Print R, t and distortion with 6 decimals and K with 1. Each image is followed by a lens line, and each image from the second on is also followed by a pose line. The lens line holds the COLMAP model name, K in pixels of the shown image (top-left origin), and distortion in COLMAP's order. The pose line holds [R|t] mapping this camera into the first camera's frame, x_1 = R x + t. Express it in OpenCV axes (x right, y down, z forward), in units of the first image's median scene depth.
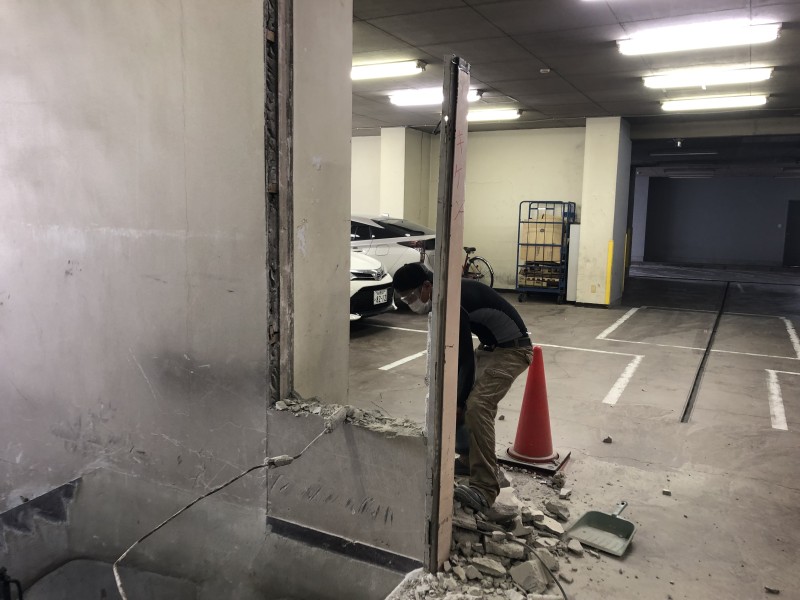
lens RADIAL K [[654.0, 0, 397.5], [0, 654.0, 301.0], [0, 0, 1]] dist [0.025973, -0.021269]
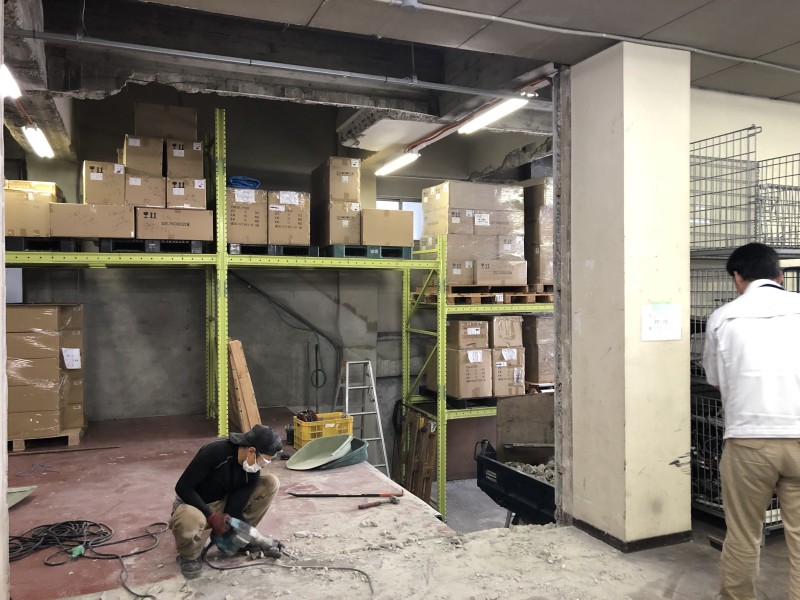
lens RADIAL K [[654.0, 0, 406.4], [0, 654.0, 300.5], [0, 0, 1]] dist [0.025973, -0.021269]
pose [[-0.630821, -0.002017, -0.775925, 0.461109], [-0.112257, 0.989713, 0.088691, -0.089524], [0.767765, 0.143051, -0.624559, 0.636904]]
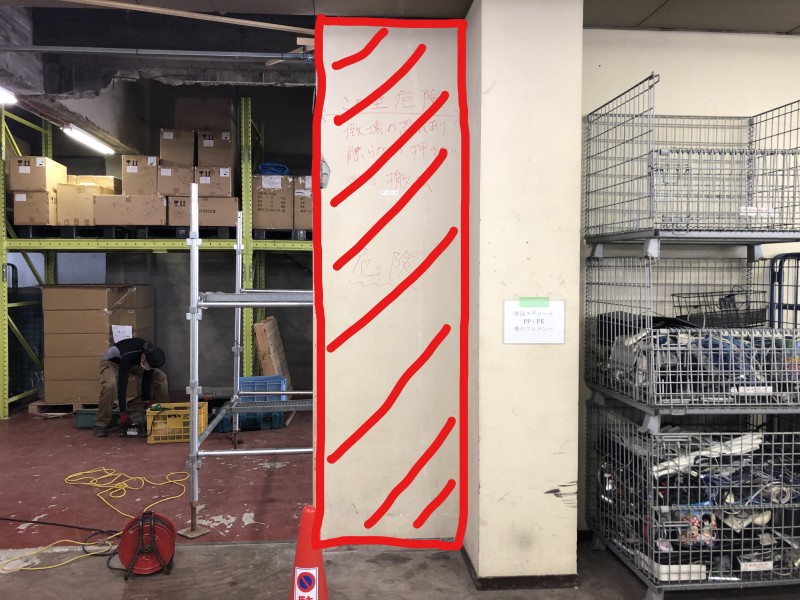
lens RADIAL K [[657.6, 0, 401.0], [0, 657.6, 298.7], [0, 0, 1]] dist [0.014516, -0.001501]
pose [[-0.843231, 0.002038, -0.537548, 0.238157], [-0.091907, 0.984722, 0.147904, -0.119901], [0.529637, 0.174122, -0.830161, 0.779076]]
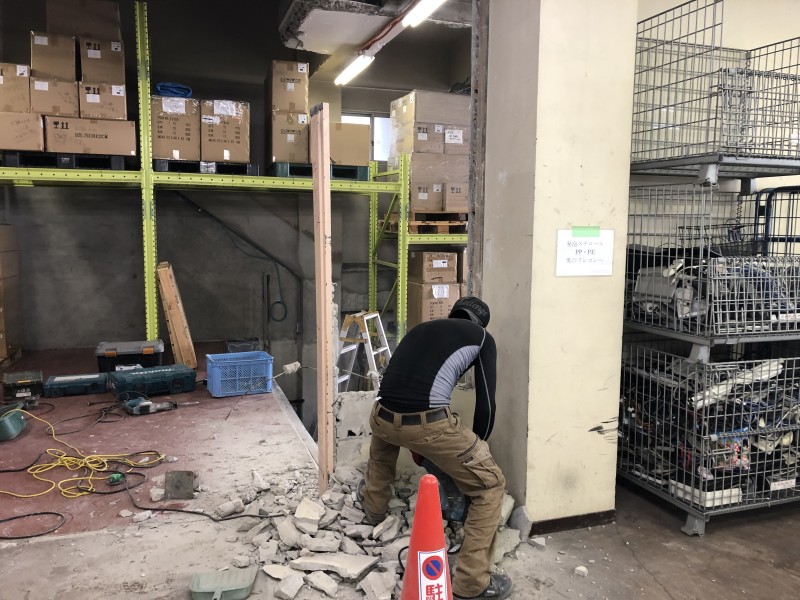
lens RADIAL K [[654.0, 0, 399.7], [0, 654.0, 297.9], [0, 0, 1]] dist [0.025973, -0.021269]
pose [[-0.682093, 0.058813, -0.728896, 0.305813], [-0.122080, 0.973614, 0.192800, -0.086072], [0.721003, 0.220491, -0.656916, 0.658988]]
